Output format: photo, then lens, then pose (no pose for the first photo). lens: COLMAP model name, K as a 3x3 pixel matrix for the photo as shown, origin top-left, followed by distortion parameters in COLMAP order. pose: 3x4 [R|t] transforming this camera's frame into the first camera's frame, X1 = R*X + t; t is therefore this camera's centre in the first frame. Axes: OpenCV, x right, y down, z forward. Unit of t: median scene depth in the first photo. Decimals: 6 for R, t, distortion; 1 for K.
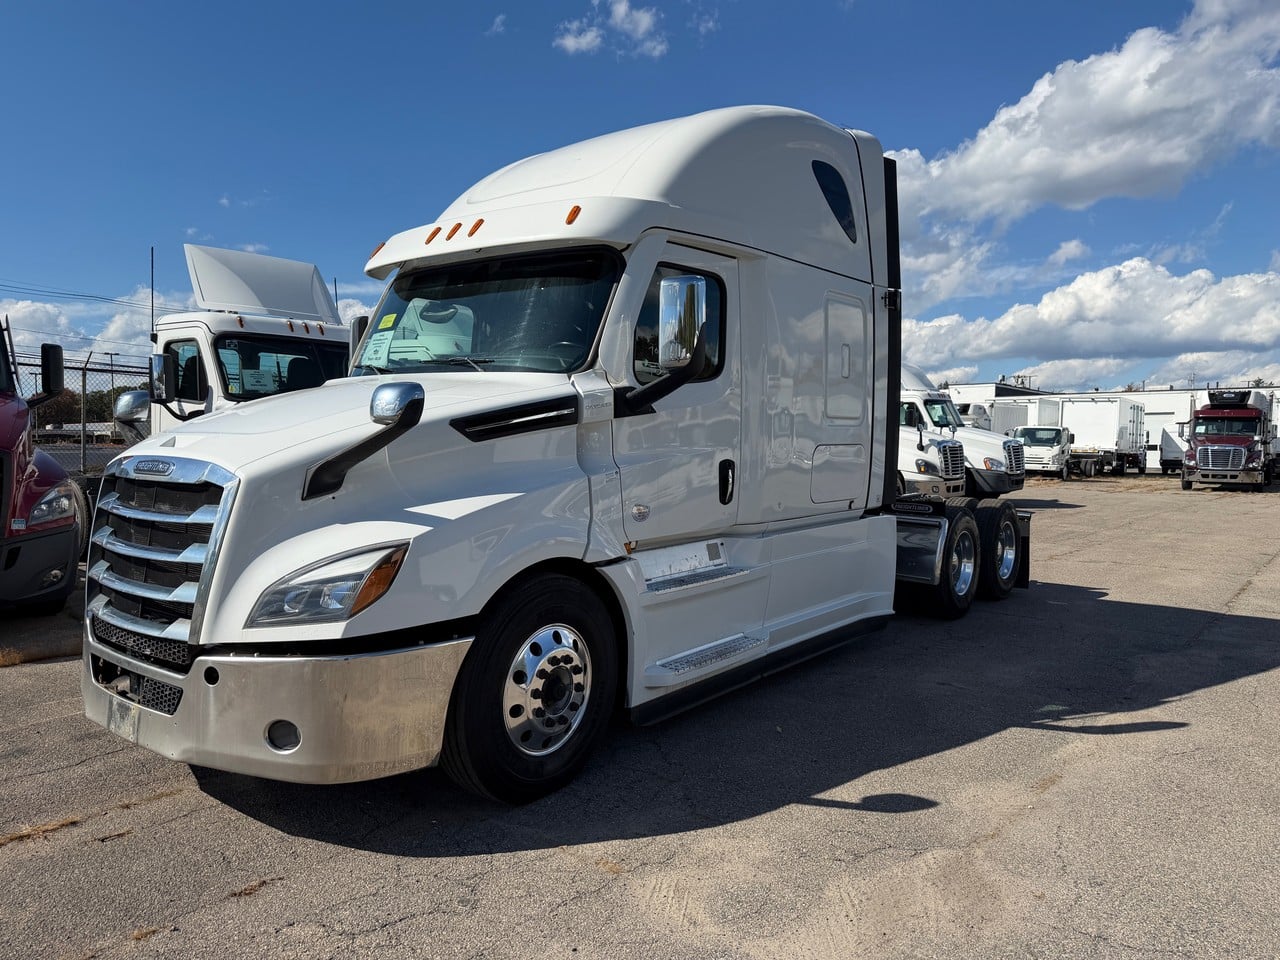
lens RADIAL K [[958.1, 0, 647.5], [0, 958.1, 499.2], [0, 0, 1]] dist [0.029257, -0.038504]
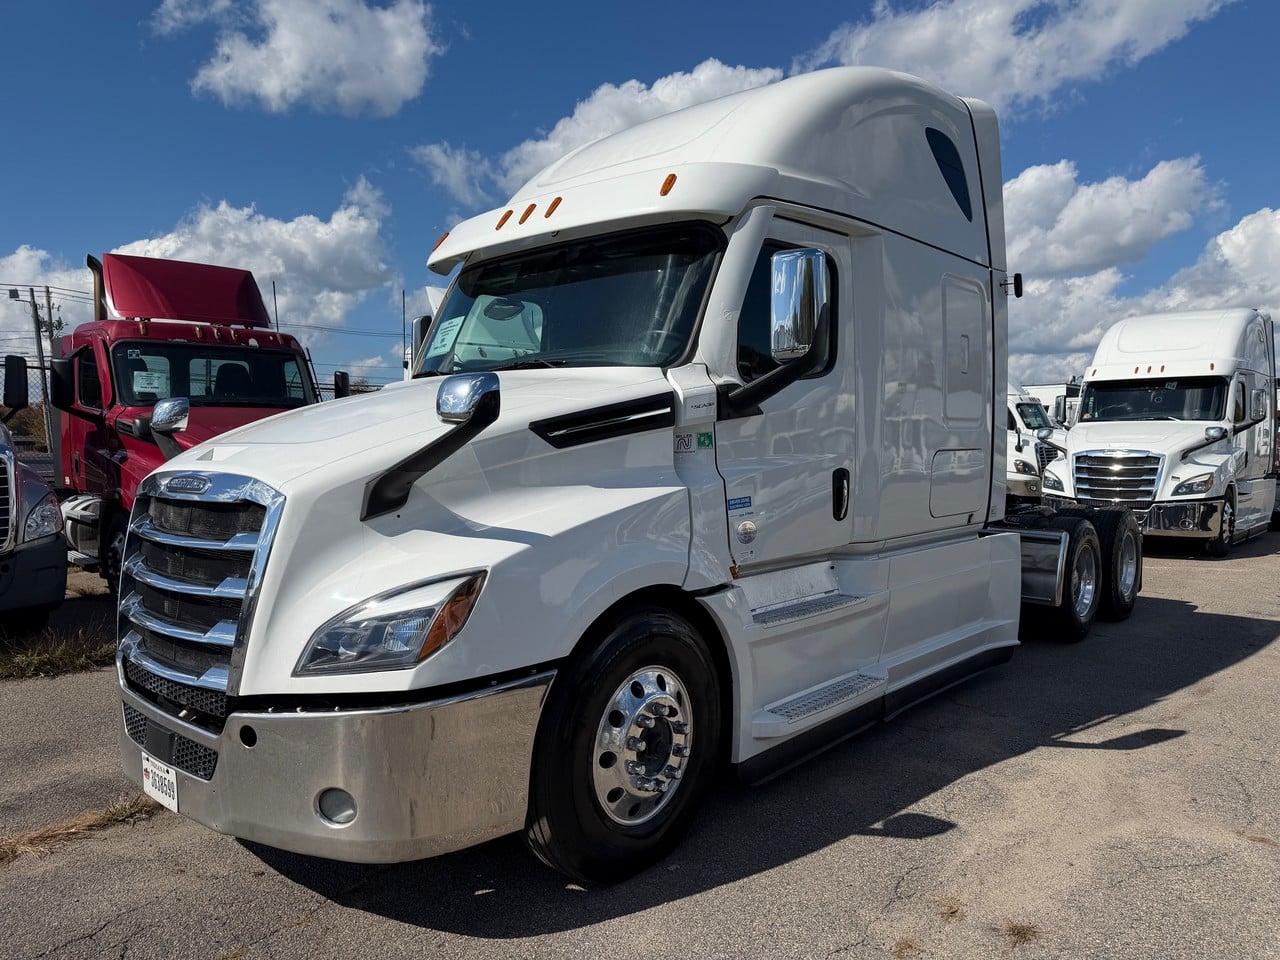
lens RADIAL K [[958.1, 0, 646.2], [0, 958.1, 493.9], [0, 0, 1]] dist [0.029257, -0.038504]
pose [[0.998364, -0.010352, -0.056233, -0.050845], [0.009325, 0.999785, -0.018503, -0.003963], [0.056413, 0.017949, 0.998246, 0.144781]]
